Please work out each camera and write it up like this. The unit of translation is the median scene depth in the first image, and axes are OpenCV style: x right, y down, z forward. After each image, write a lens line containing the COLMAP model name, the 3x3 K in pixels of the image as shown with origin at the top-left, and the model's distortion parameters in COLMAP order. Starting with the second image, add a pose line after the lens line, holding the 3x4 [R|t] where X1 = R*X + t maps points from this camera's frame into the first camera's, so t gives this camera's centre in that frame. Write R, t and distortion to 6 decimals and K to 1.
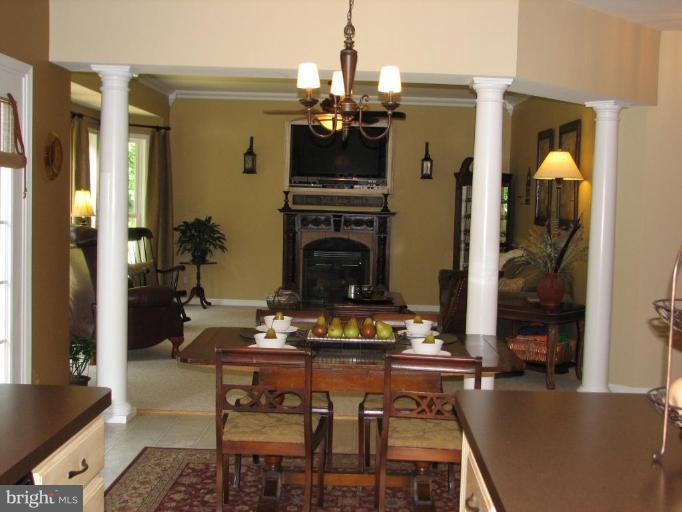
lens RADIAL K [[896.0, 0, 341.0], [0, 896.0, 256.0], [0, 0, 1]] dist [-0.022089, -0.033110]
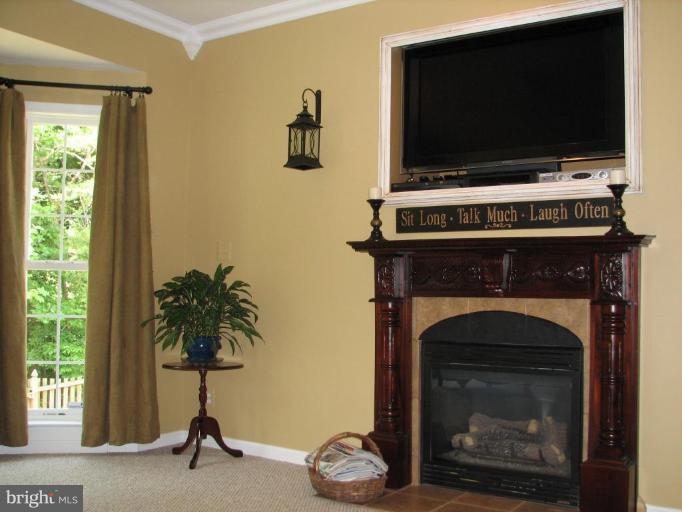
lens RADIAL K [[730.3, 0, 375.8], [0, 730.3, 256.6], [0, 0, 1]] dist [-0.082143, 0.011020]
pose [[0.858343, -0.039025, -0.511590, 0.112263], [-0.013752, 0.994995, -0.098974, -0.012518], [0.512892, 0.091989, 0.853510, 0.710105]]
